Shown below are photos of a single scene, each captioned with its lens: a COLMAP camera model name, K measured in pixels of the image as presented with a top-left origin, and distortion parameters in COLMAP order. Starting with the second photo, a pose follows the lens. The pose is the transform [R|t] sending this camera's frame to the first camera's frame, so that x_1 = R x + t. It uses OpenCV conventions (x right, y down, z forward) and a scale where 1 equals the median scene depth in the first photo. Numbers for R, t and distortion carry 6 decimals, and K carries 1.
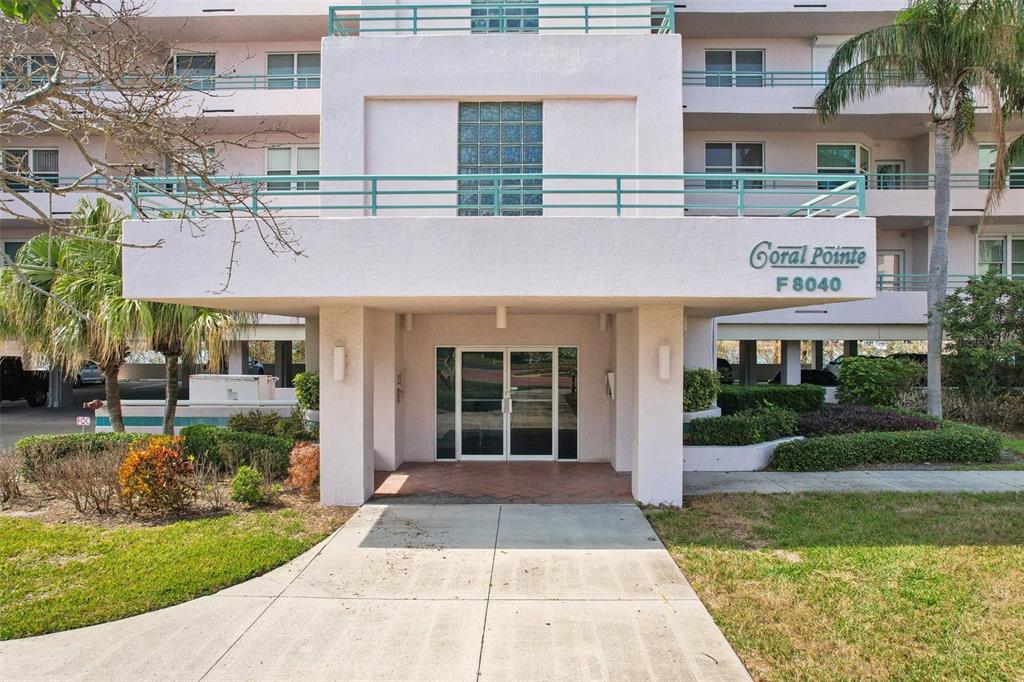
lens RADIAL K [[625.6, 0, 511.3], [0, 625.6, 339.7], [0, 0, 1]] dist [-0.004877, -0.000609]
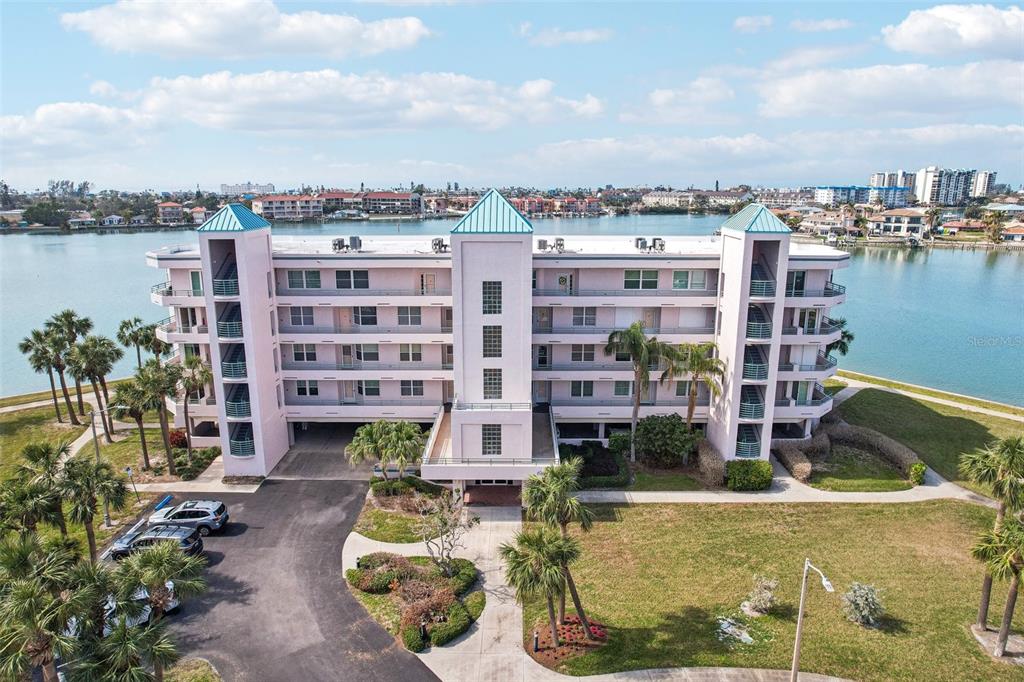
lens RADIAL K [[625.6, 0, 514.1], [0, 625.6, 341.2], [0, 0, 1]] dist [-0.004877, -0.000609]
pose [[0.999867, -0.004484, 0.015672, 0.083885], [0.000749, 0.973037, 0.230647, -2.146614], [-0.016284, -0.230605, 0.972911, -3.456958]]
